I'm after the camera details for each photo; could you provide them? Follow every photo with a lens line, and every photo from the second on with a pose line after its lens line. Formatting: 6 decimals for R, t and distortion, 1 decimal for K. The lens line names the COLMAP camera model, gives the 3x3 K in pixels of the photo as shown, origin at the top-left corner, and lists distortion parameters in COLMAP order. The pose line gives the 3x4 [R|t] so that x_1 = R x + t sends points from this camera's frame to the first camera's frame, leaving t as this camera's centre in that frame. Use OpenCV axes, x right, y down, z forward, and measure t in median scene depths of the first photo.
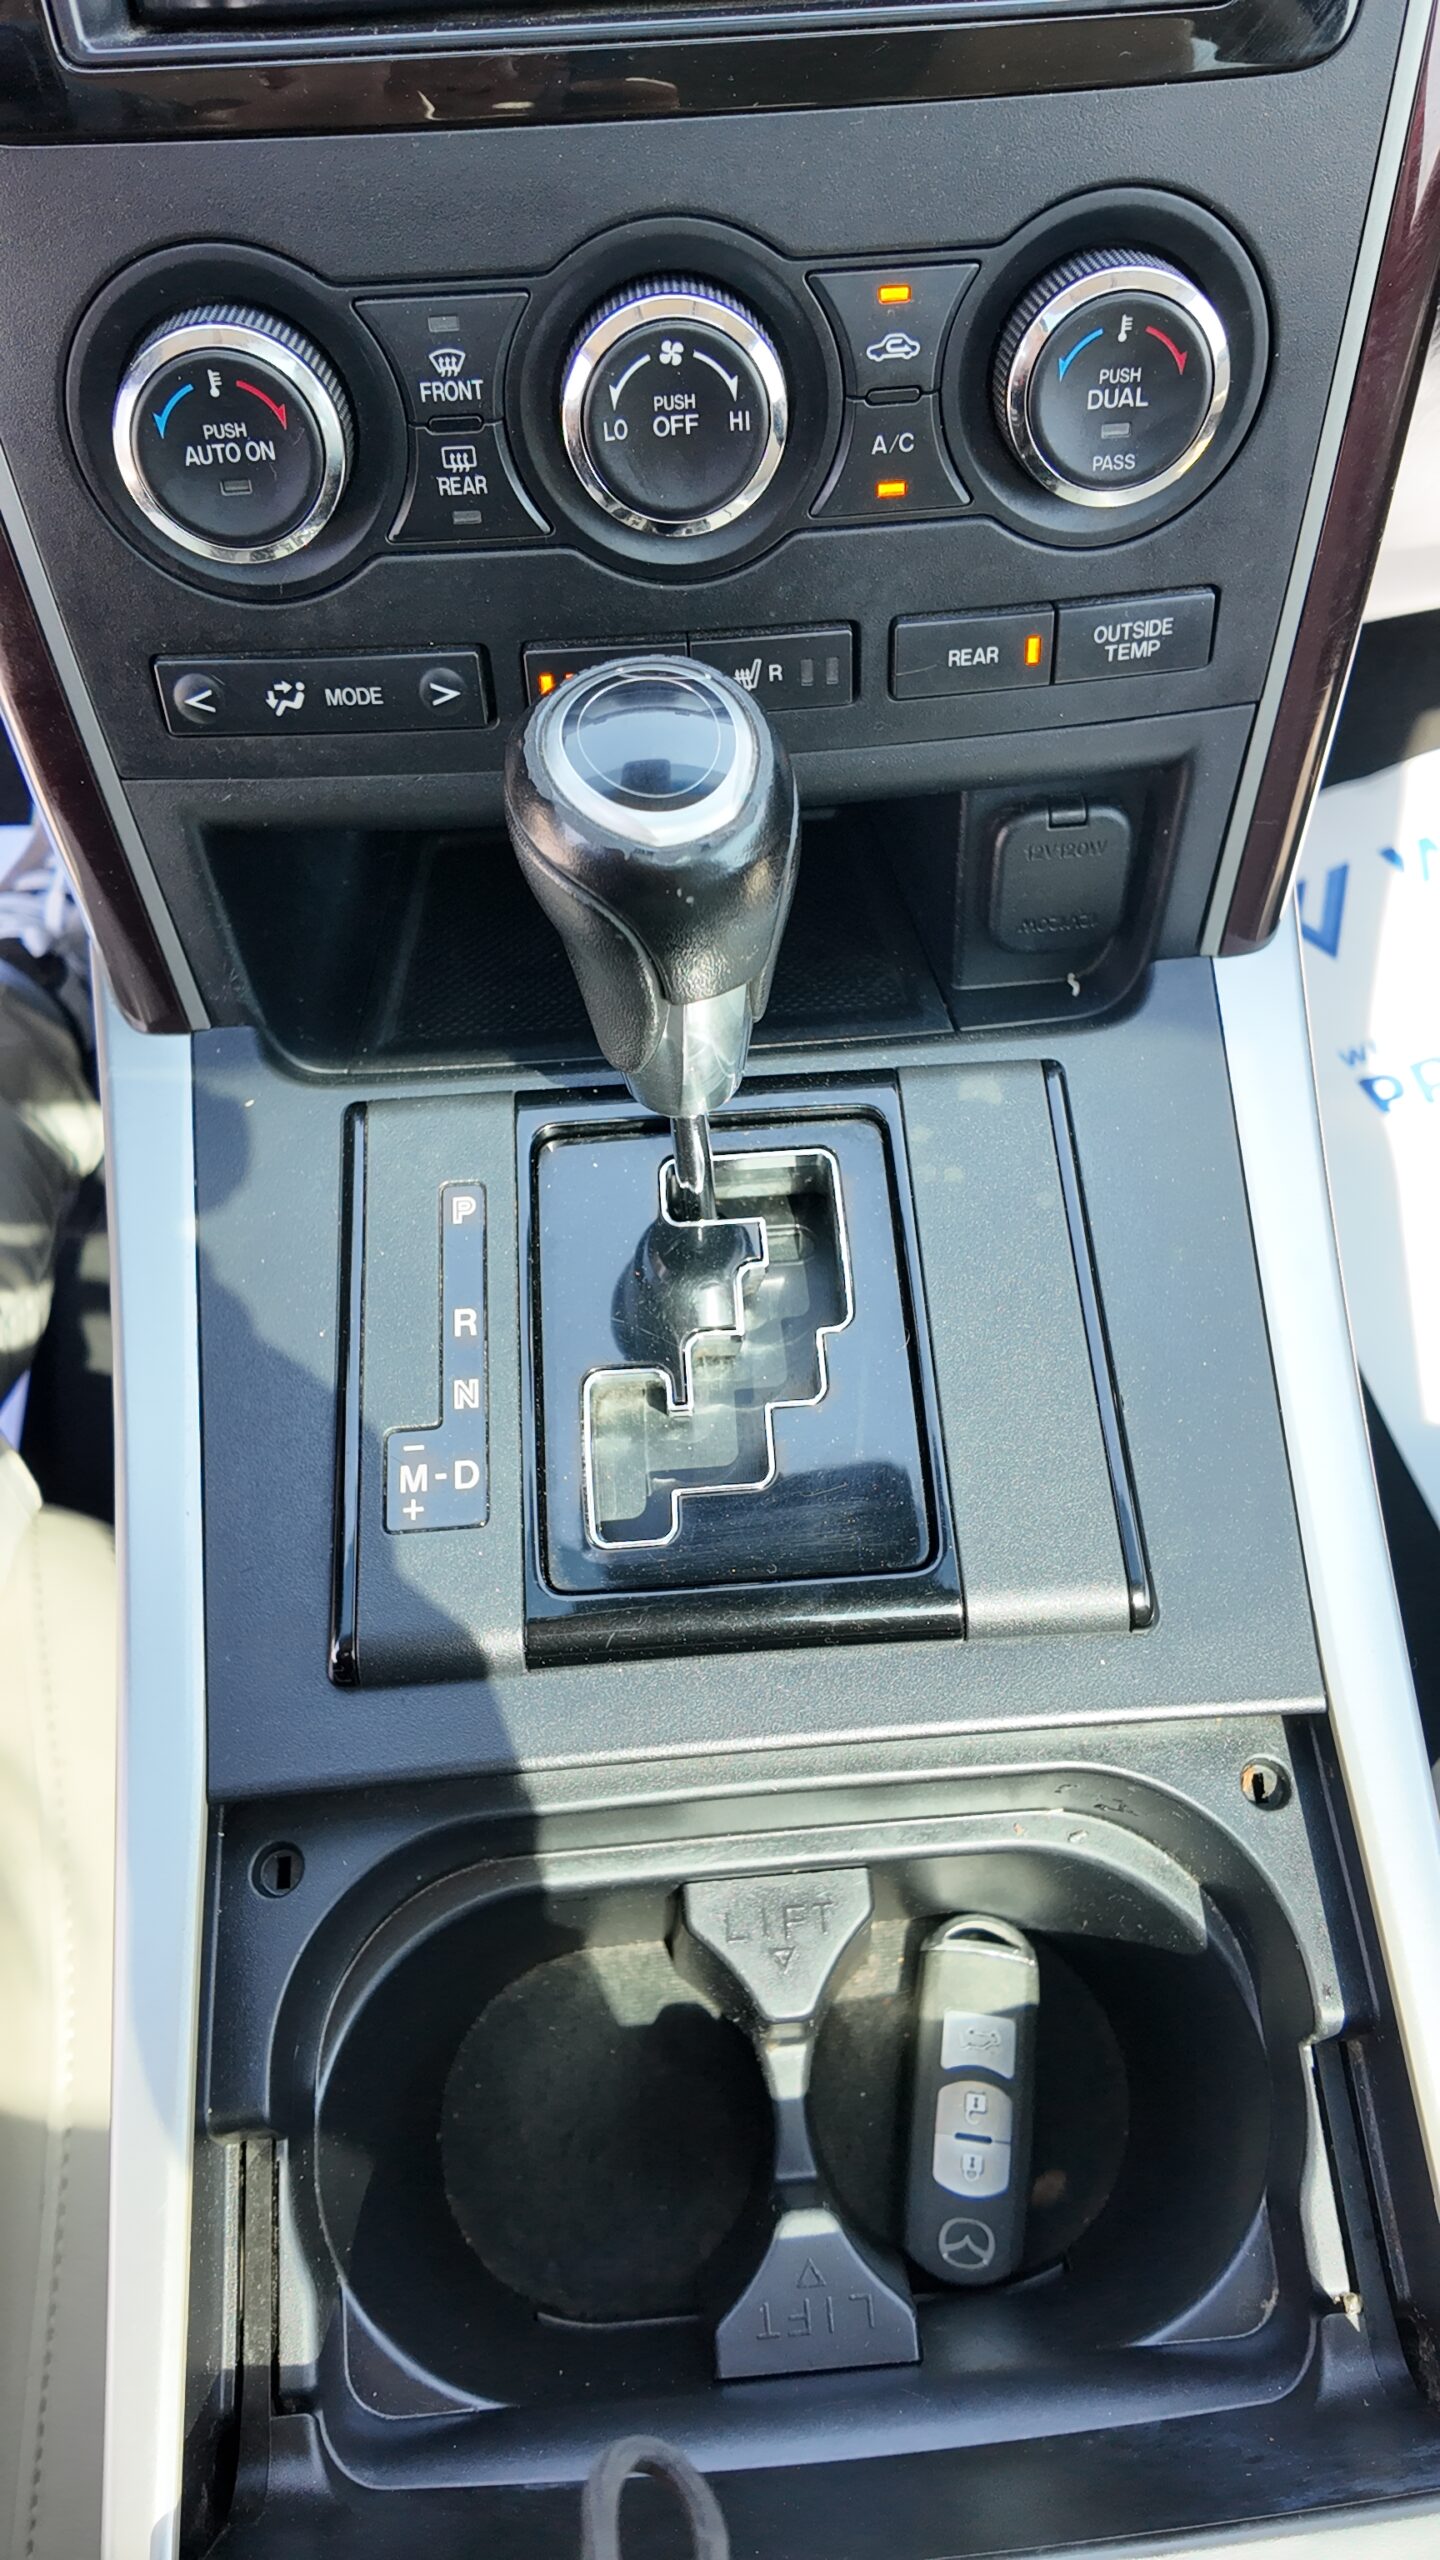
lens RADIAL K [[1854.4, 0, 727.1], [0, 1854.4, 1258.8], [0, 0, 1]] dist [0.099120, -0.110441]
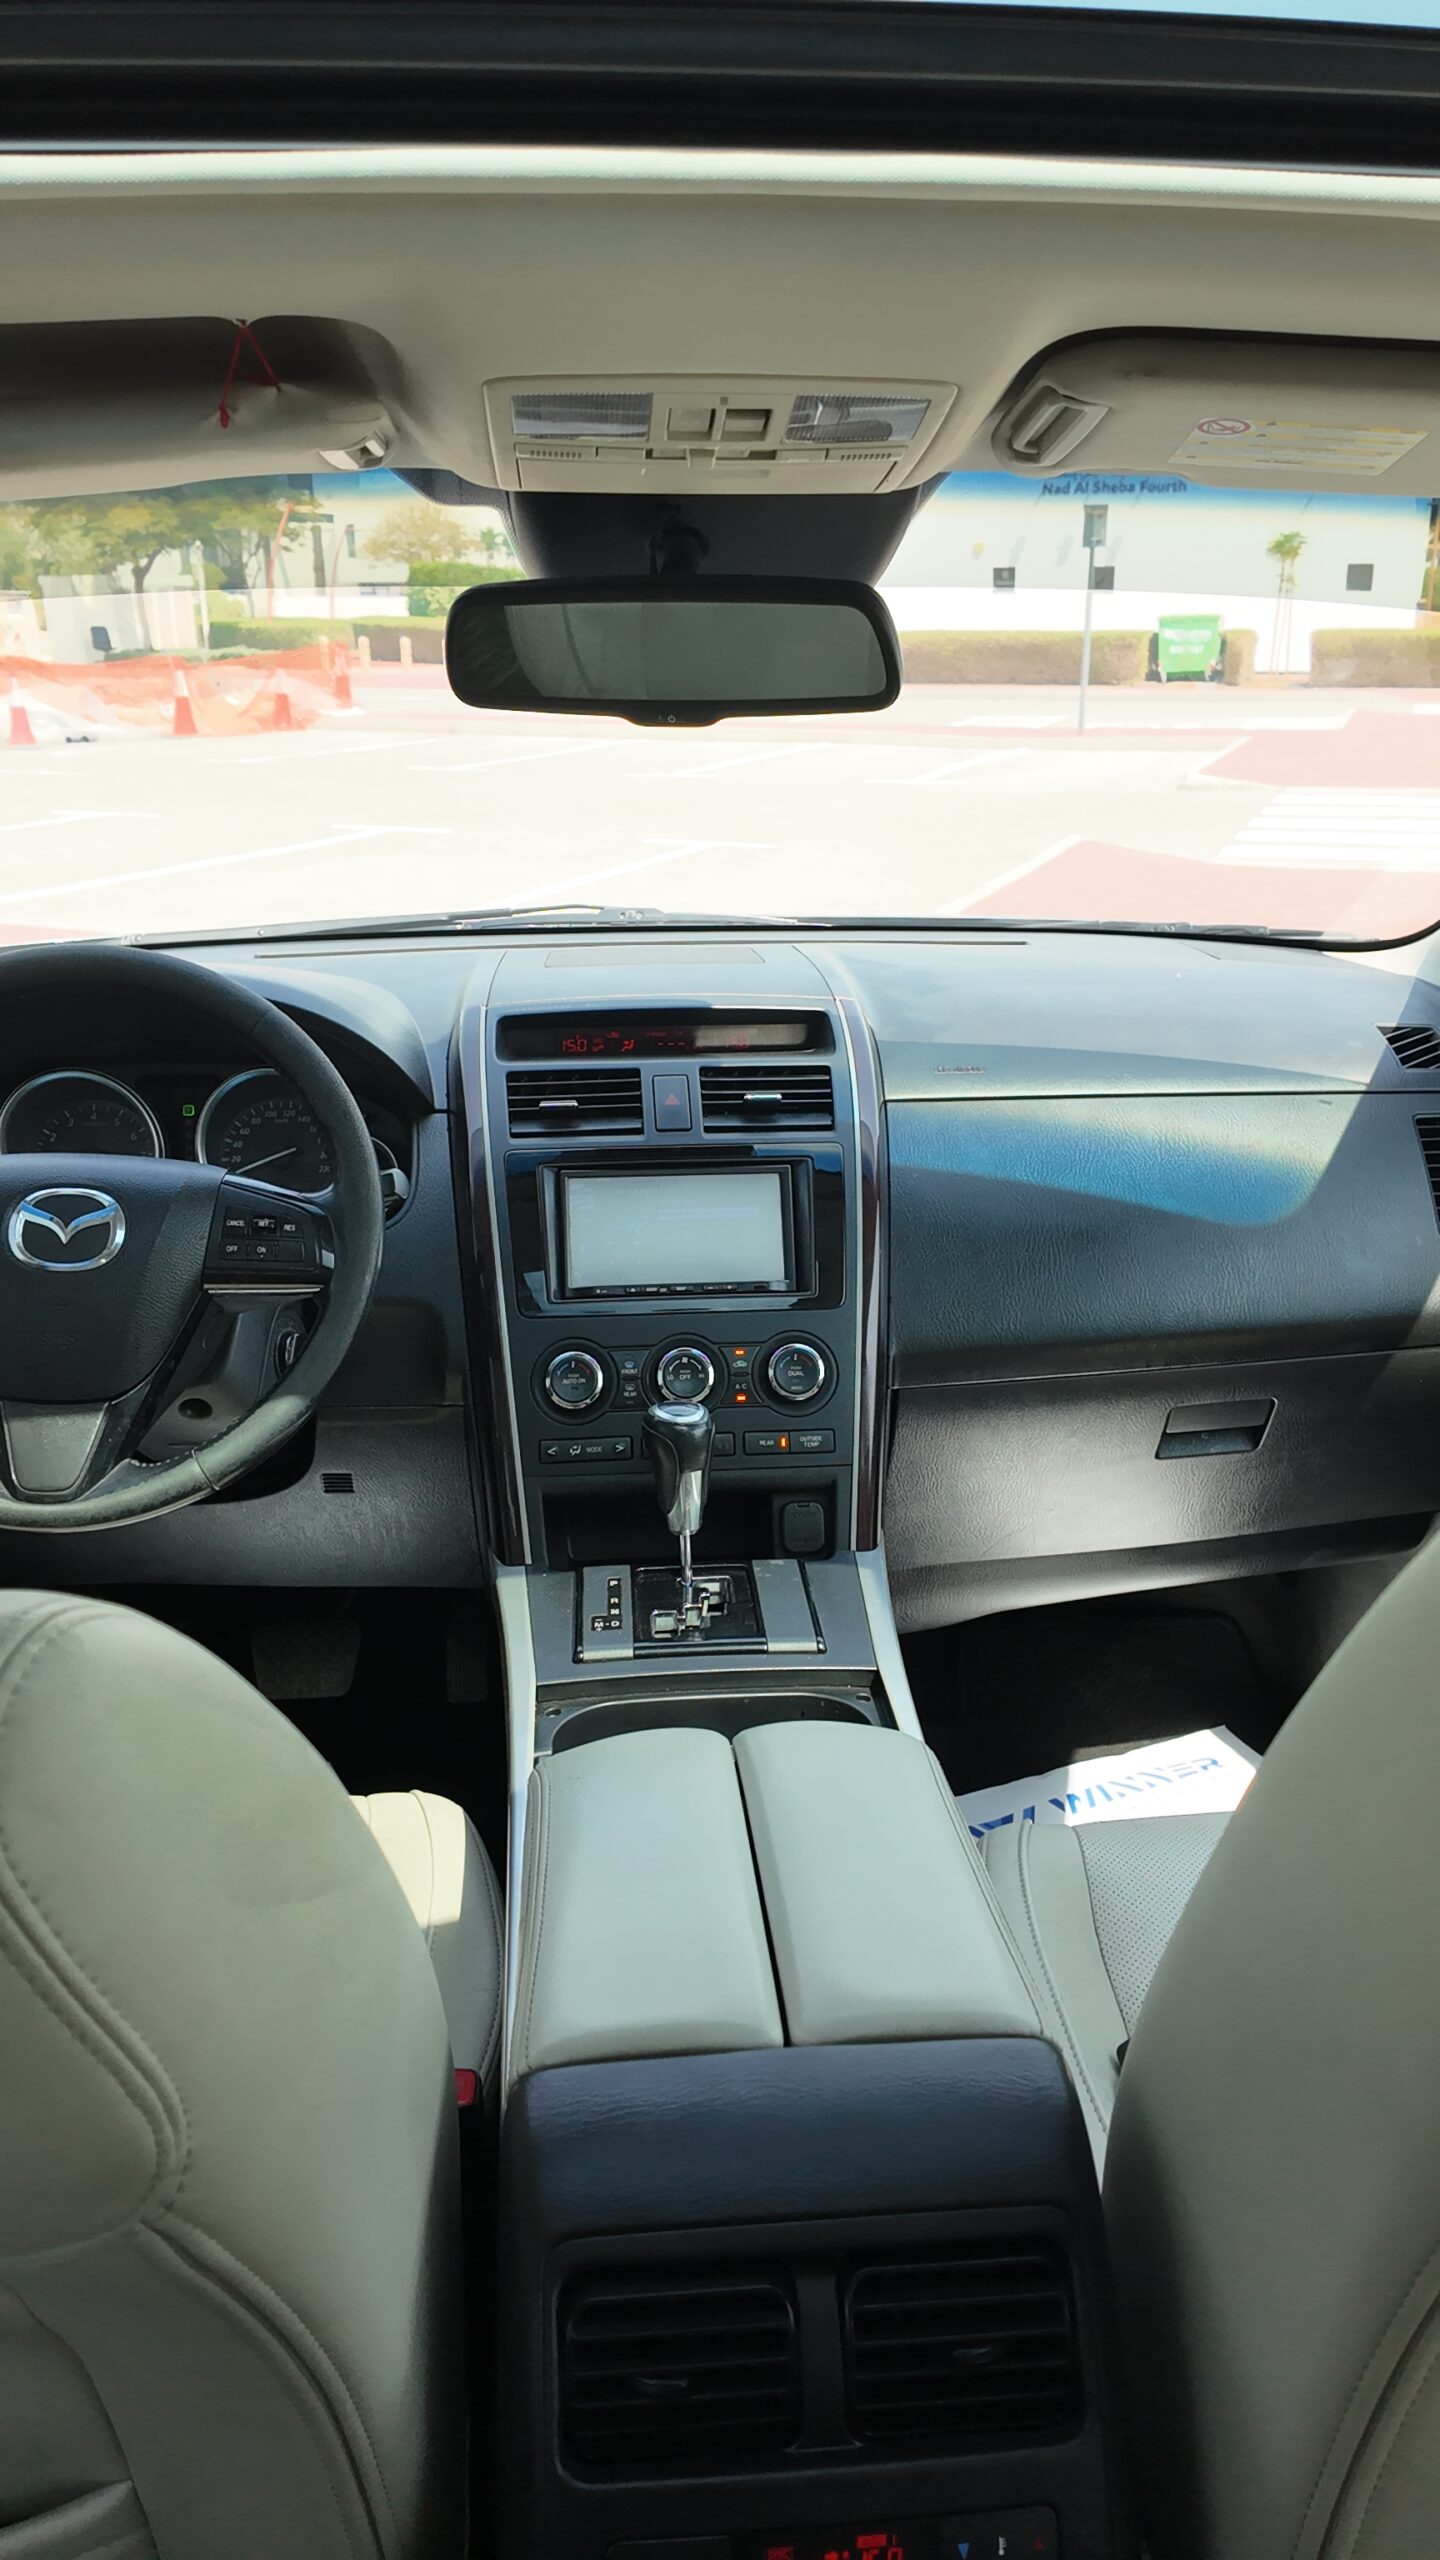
lens RADIAL K [[1854.4, 0, 725.2], [0, 1854.4, 1278.3], [0, 0, 1]] dist [0.099120, -0.110441]
pose [[0.999992, 0.003288, 0.002408, 0.044205], [-0.000391, 0.665471, -0.746423, 2.235341], [-0.004057, 0.746416, 0.665467, -1.687045]]
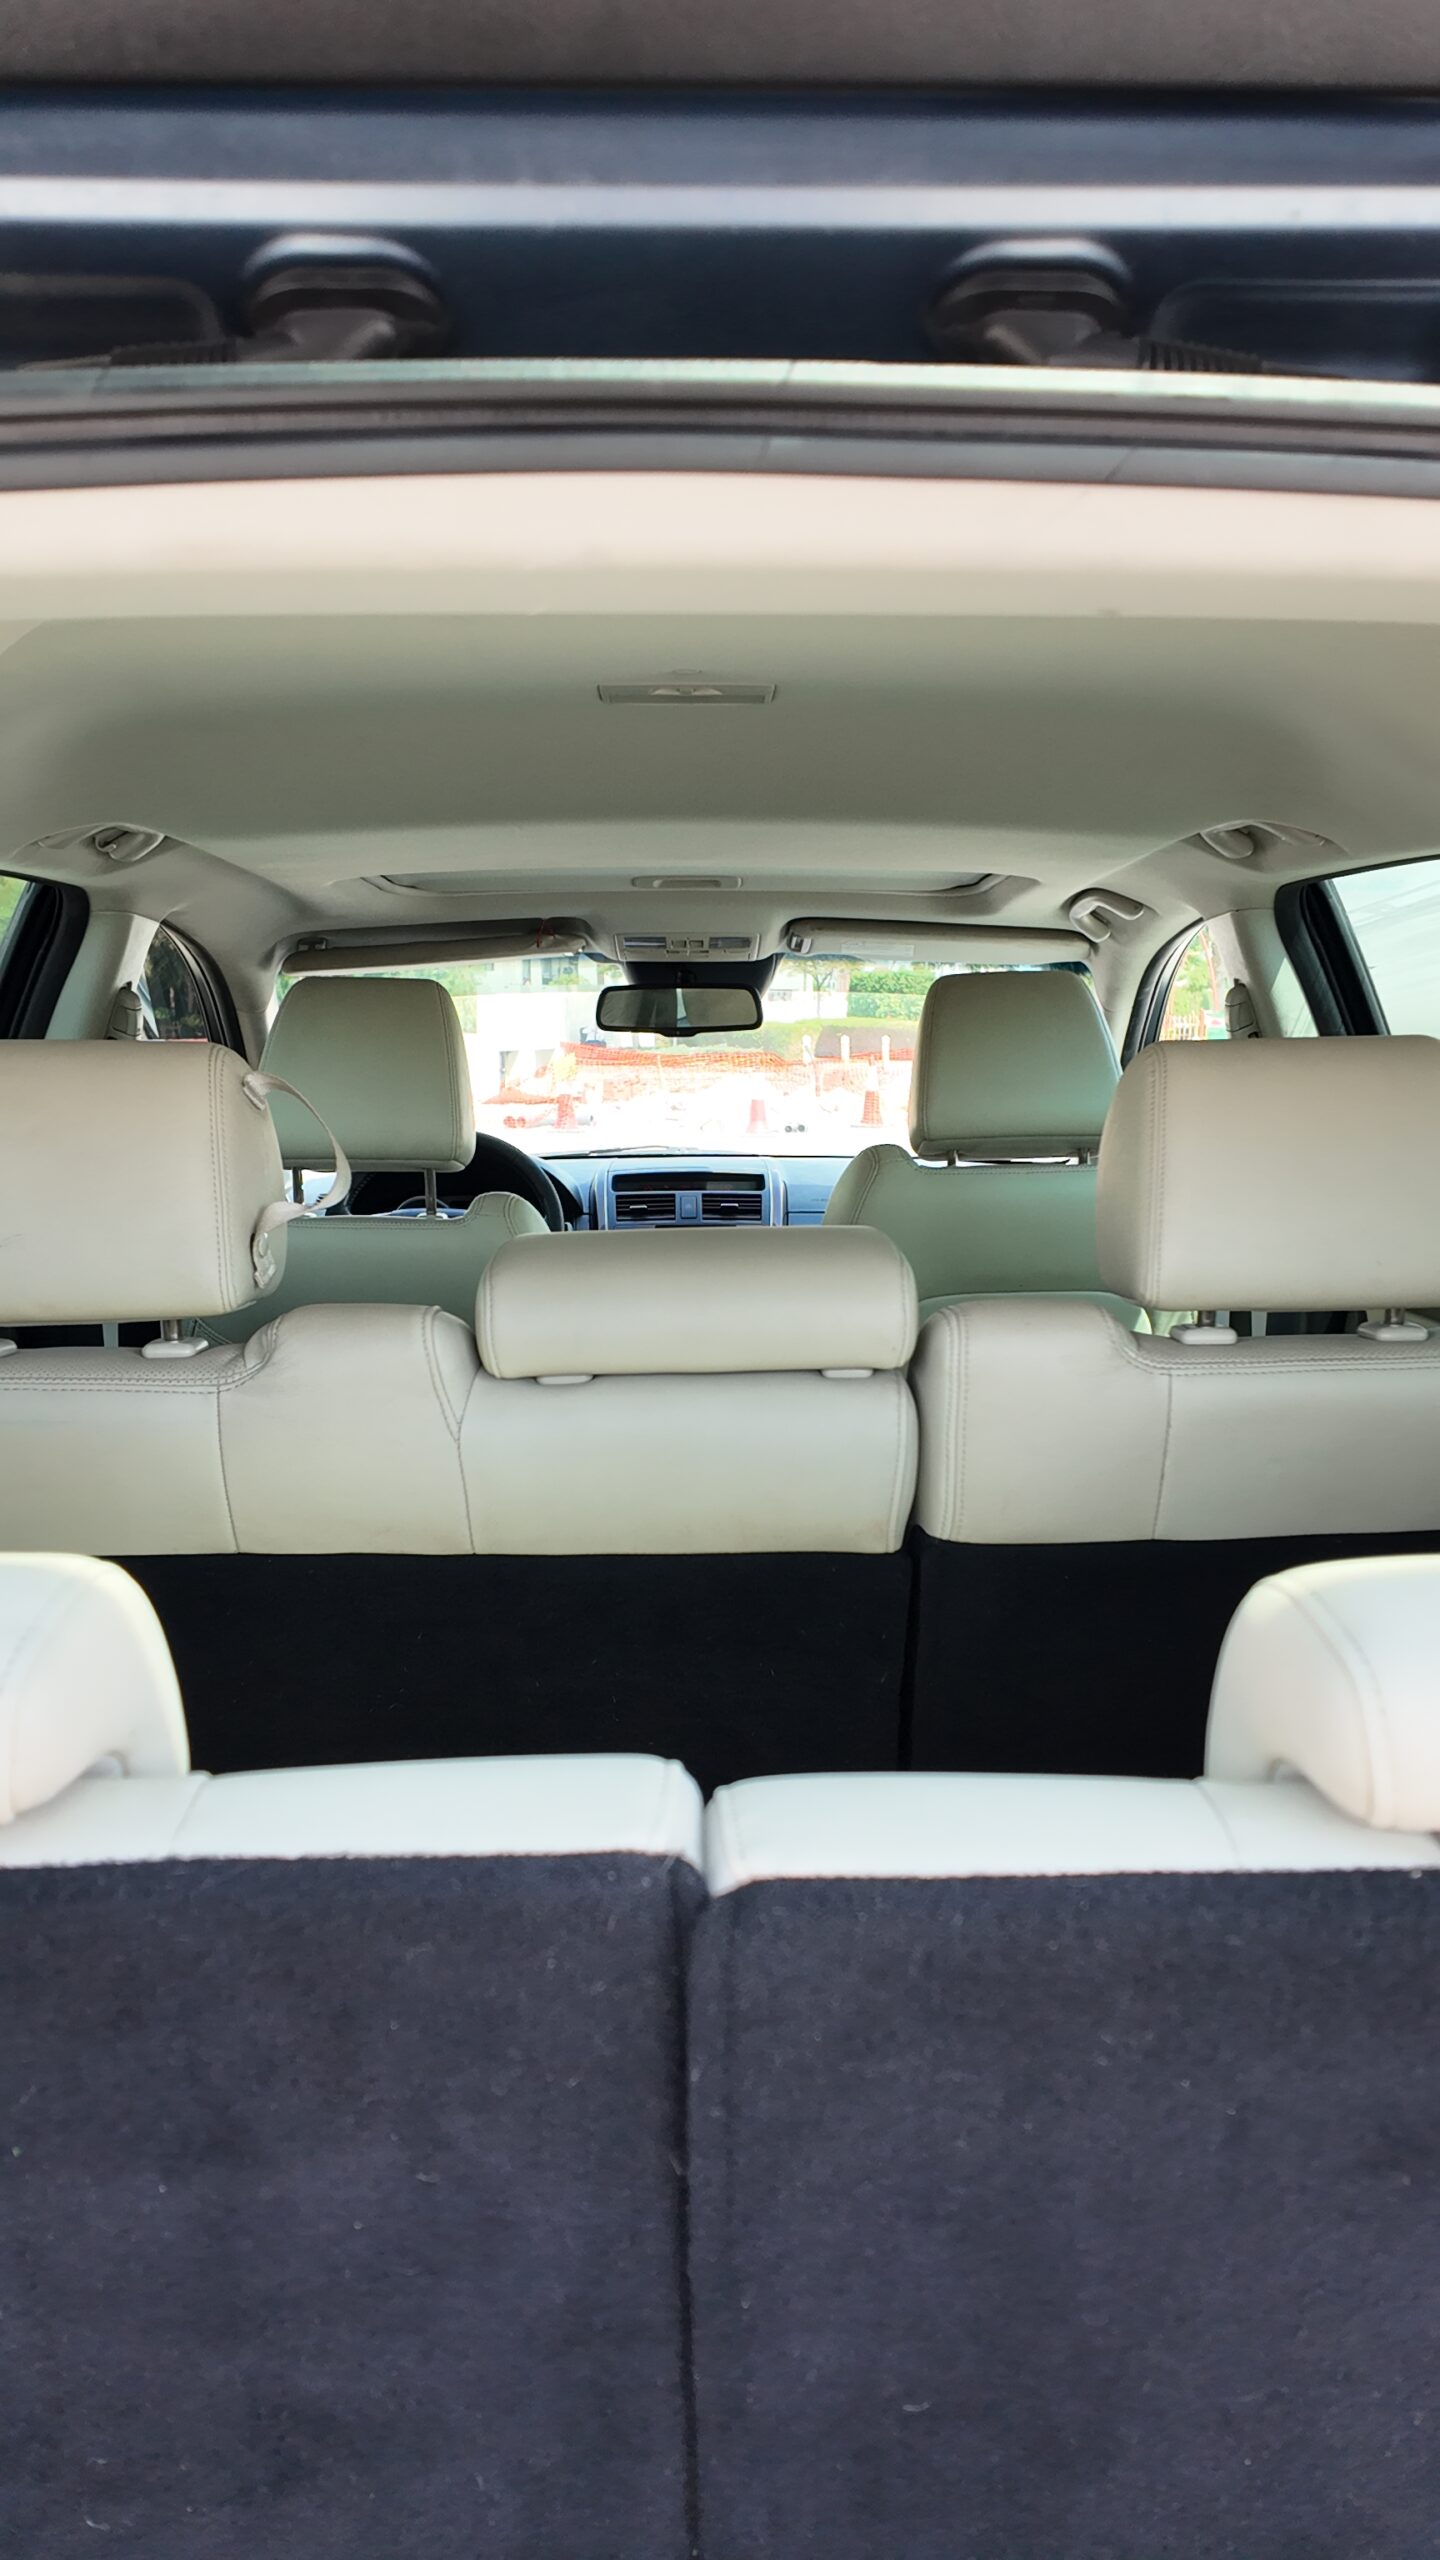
lens RADIAL K [[1854.4, 0, 729.8], [0, 1854.4, 1289.5], [0, 0, 1]] dist [0.099120, -0.110441]
pose [[0.998227, 0.012705, -0.058154, 0.652966], [-0.056519, 0.508843, -0.859002, 6.813644], [0.018678, 0.860766, 0.508658, -3.493372]]
